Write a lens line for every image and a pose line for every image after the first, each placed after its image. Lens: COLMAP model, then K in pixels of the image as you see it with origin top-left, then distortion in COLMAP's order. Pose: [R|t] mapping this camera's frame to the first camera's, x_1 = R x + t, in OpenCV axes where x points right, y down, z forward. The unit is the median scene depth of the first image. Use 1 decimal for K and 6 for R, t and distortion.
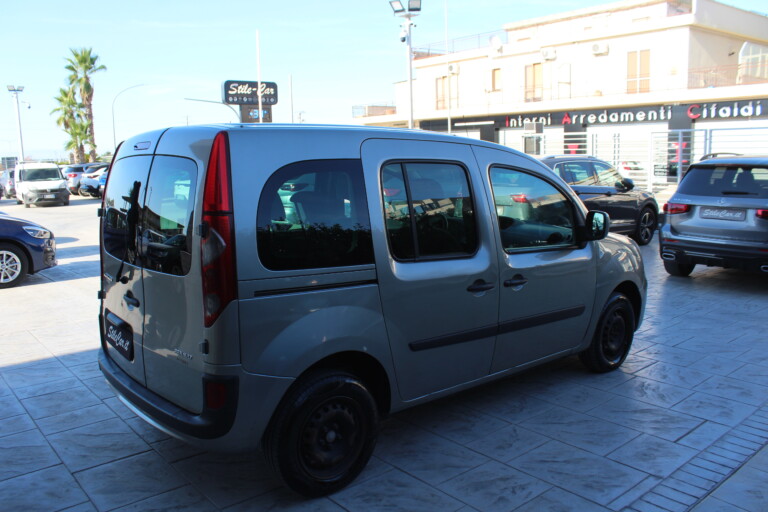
lens RADIAL K [[636.4, 0, 384.0], [0, 636.4, 256.0], [0, 0, 1]] dist [-0.161898, 0.145385]
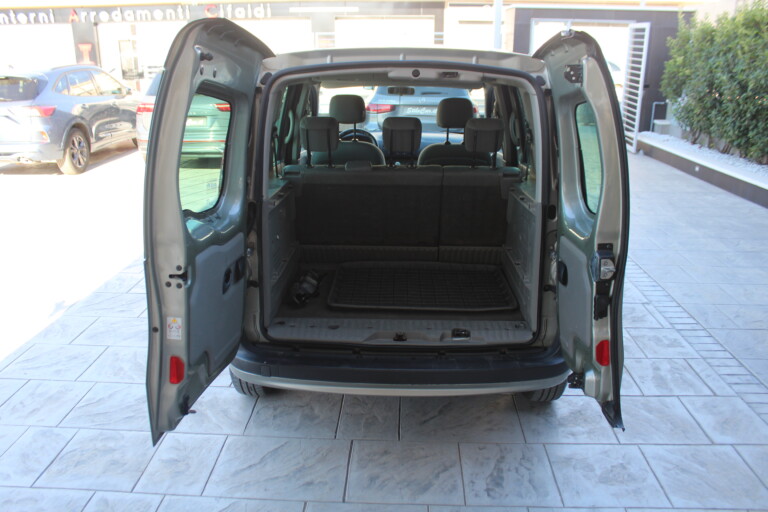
lens RADIAL K [[636.4, 0, 384.0], [0, 636.4, 256.0], [0, 0, 1]] dist [-0.161898, 0.145385]
pose [[0.684179, -0.213586, 0.697338, -0.409319], [0.101830, 0.974766, 0.198651, -0.043383], [-0.722170, -0.064903, 0.688664, 0.185584]]
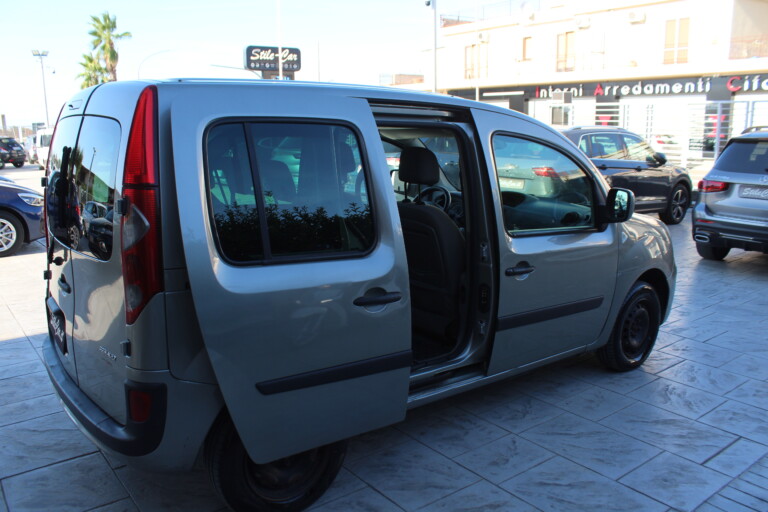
lens RADIAL K [[636.4, 0, 384.0], [0, 636.4, 256.0], [0, 0, 1]] dist [-0.161898, 0.145385]
pose [[0.998848, 0.021481, -0.042919, 0.030359], [-0.019465, 0.998712, 0.046848, -0.007242], [0.043870, -0.045958, 0.997980, 0.070392]]
